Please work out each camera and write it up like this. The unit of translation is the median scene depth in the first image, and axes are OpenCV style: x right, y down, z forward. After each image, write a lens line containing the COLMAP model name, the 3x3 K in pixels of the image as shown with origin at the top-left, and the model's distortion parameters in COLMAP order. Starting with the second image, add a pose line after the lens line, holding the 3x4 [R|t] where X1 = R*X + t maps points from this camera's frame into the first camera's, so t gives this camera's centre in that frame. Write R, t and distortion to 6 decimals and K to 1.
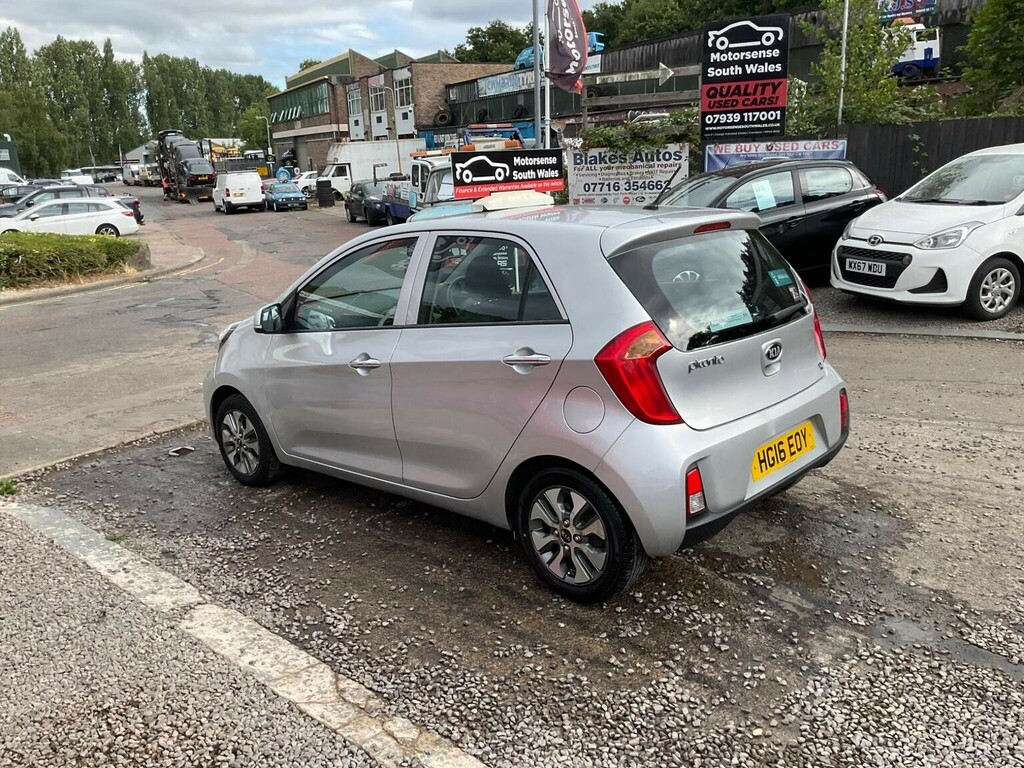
lens RADIAL K [[814.0, 0, 519.2], [0, 814.0, 412.3], [0, 0, 1]] dist [0.077400, -0.140407]
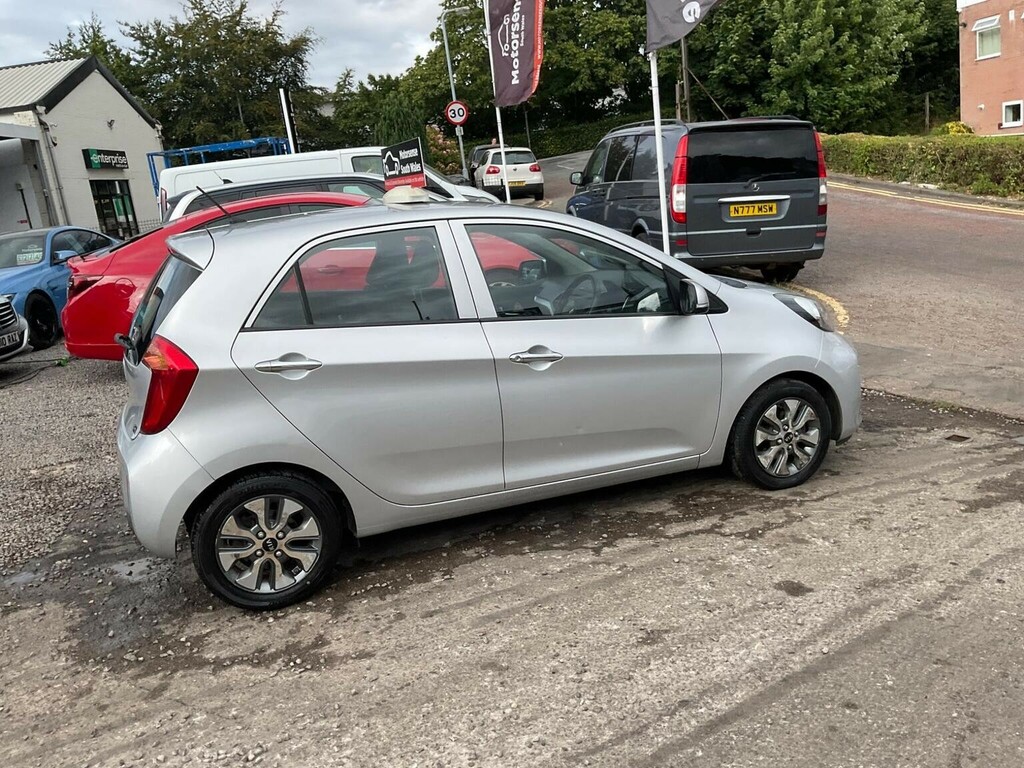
lens RADIAL K [[834.3, 0, 514.9], [0, 834.3, 407.9], [0, 0, 1]] dist [0.097461, -0.193574]
pose [[-0.409725, 0.324492, -0.852543, 0.846781], [-0.147257, 0.898806, 0.412871, -0.443583], [0.900245, 0.294707, -0.320479, 1.447710]]
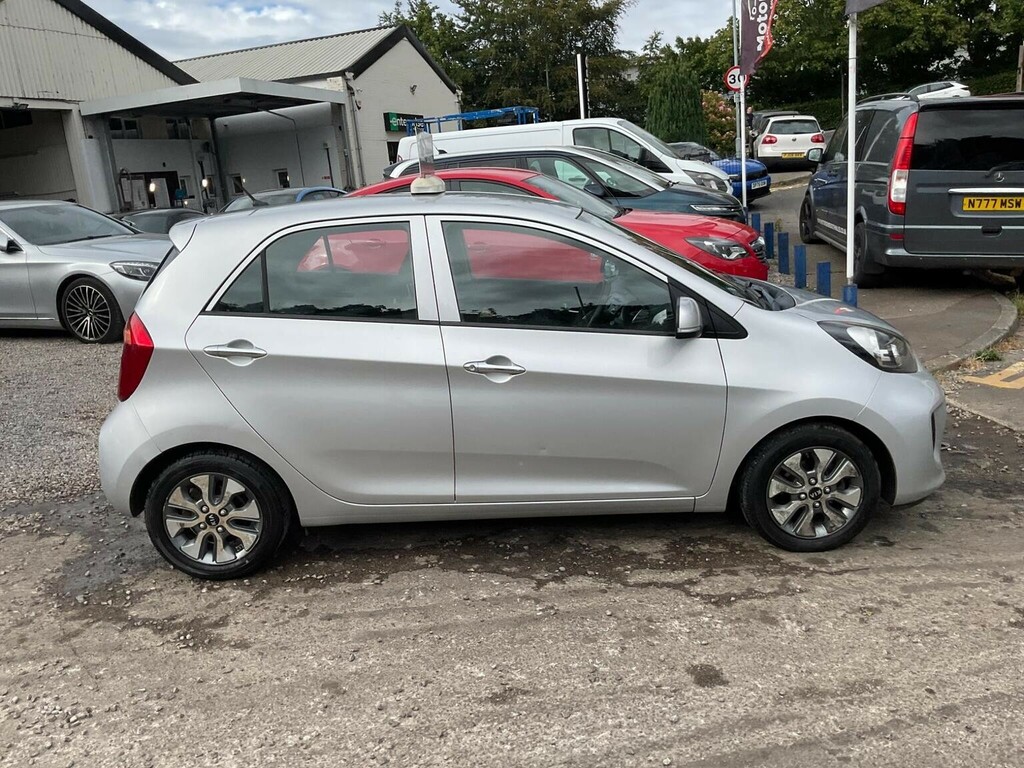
lens RADIAL K [[839.1, 0, 514.2], [0, 839.1, 402.2], [0, 0, 1]] dist [0.070514, -0.138630]
pose [[-0.704039, 0.279737, -0.652745, 0.612741], [-0.104051, 0.868598, 0.484469, -0.502249], [0.702497, 0.409004, -0.582421, 1.669752]]
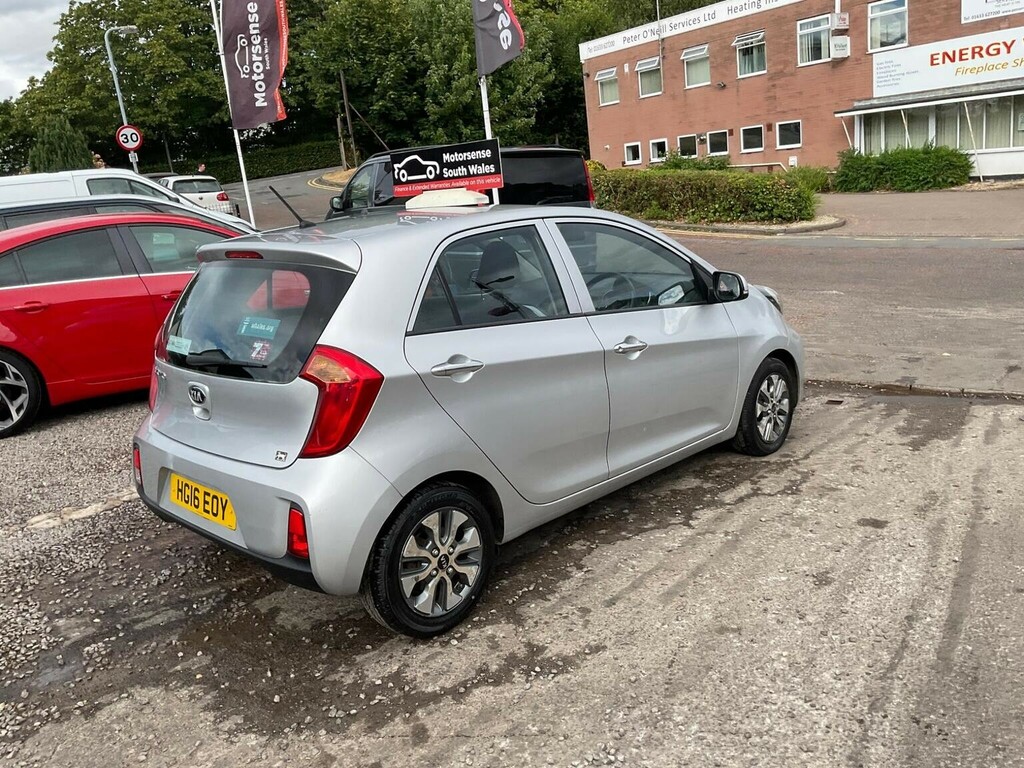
lens RADIAL K [[837.4, 0, 510.2], [0, 837.4, 401.6], [0, 0, 1]] dist [0.072534, -0.139281]
pose [[-0.005779, 0.305211, -0.952267, 0.967092], [-0.193721, 0.933901, 0.300500, -0.333695], [0.981040, 0.186211, 0.053728, 1.020944]]
